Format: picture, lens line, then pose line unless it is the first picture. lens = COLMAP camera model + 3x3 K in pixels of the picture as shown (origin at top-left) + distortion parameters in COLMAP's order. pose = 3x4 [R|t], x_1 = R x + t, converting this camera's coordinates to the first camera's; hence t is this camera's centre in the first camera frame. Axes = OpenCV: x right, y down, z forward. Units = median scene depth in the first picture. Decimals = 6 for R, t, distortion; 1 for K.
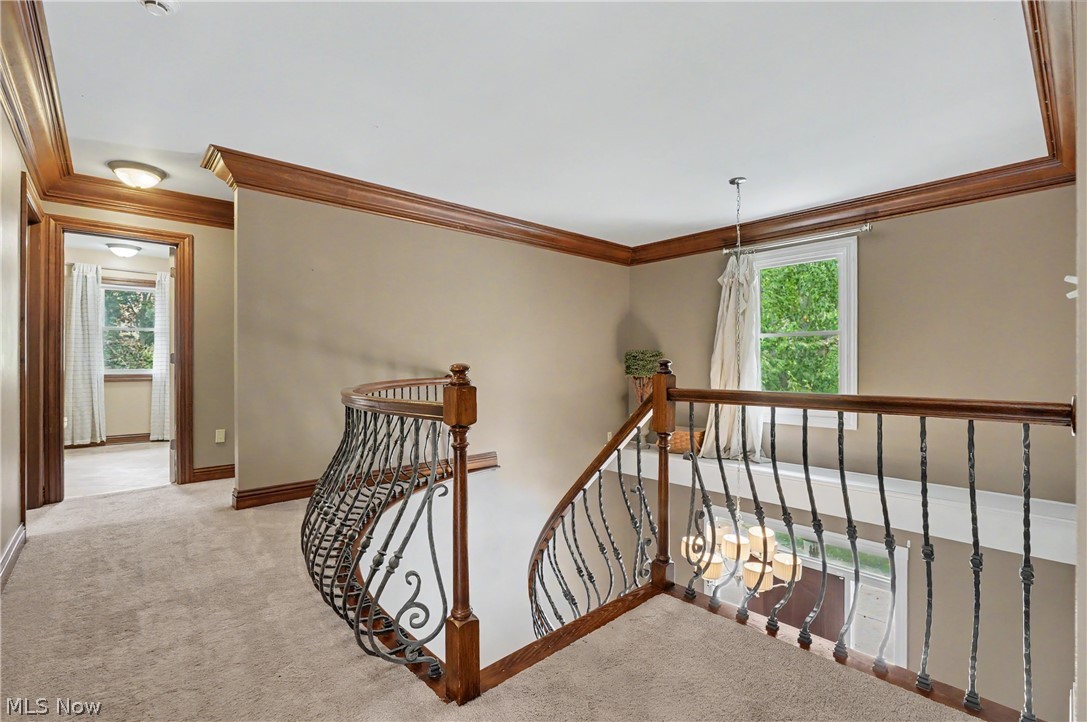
lens RADIAL K [[495.7, 0, 545.9], [0, 495.7, 363.2], [0, 0, 1]] dist [-0.017562, 0.000337]
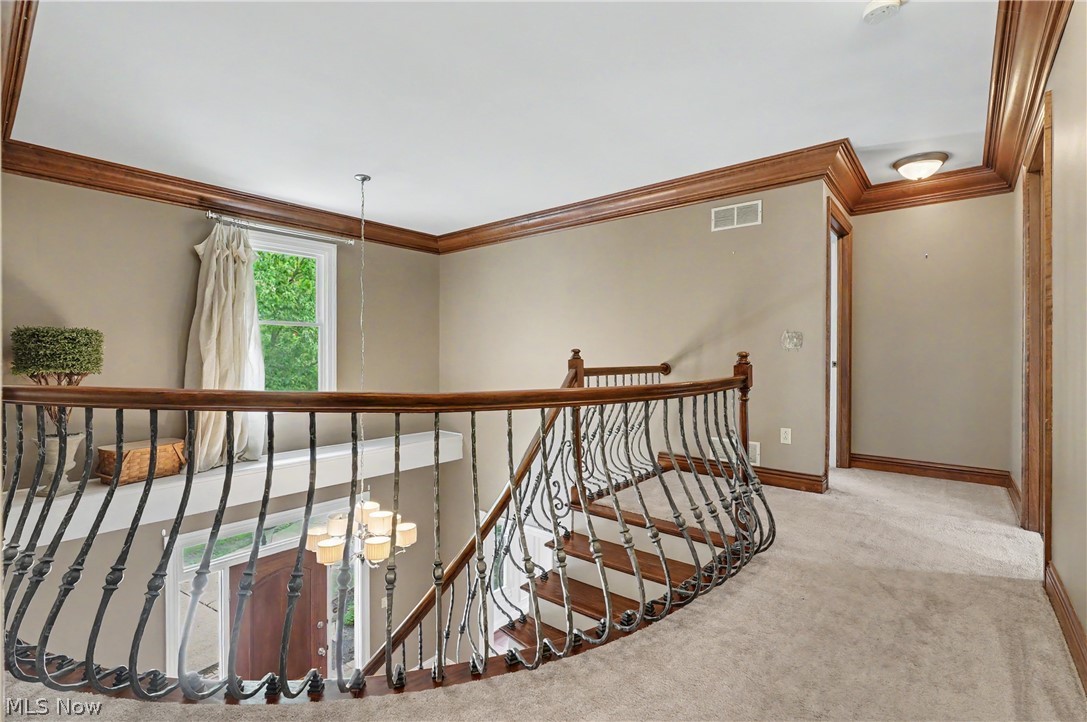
lens RADIAL K [[495.7, 0, 546.1], [0, 495.7, 355.4], [0, 0, 1]] dist [-0.017562, 0.000337]
pose [[-0.140976, -0.002269, 0.990010, -2.760737], [-0.003576, 0.999992, 0.001783, 0.017543], [-0.990006, -0.003289, -0.140983, 2.981237]]
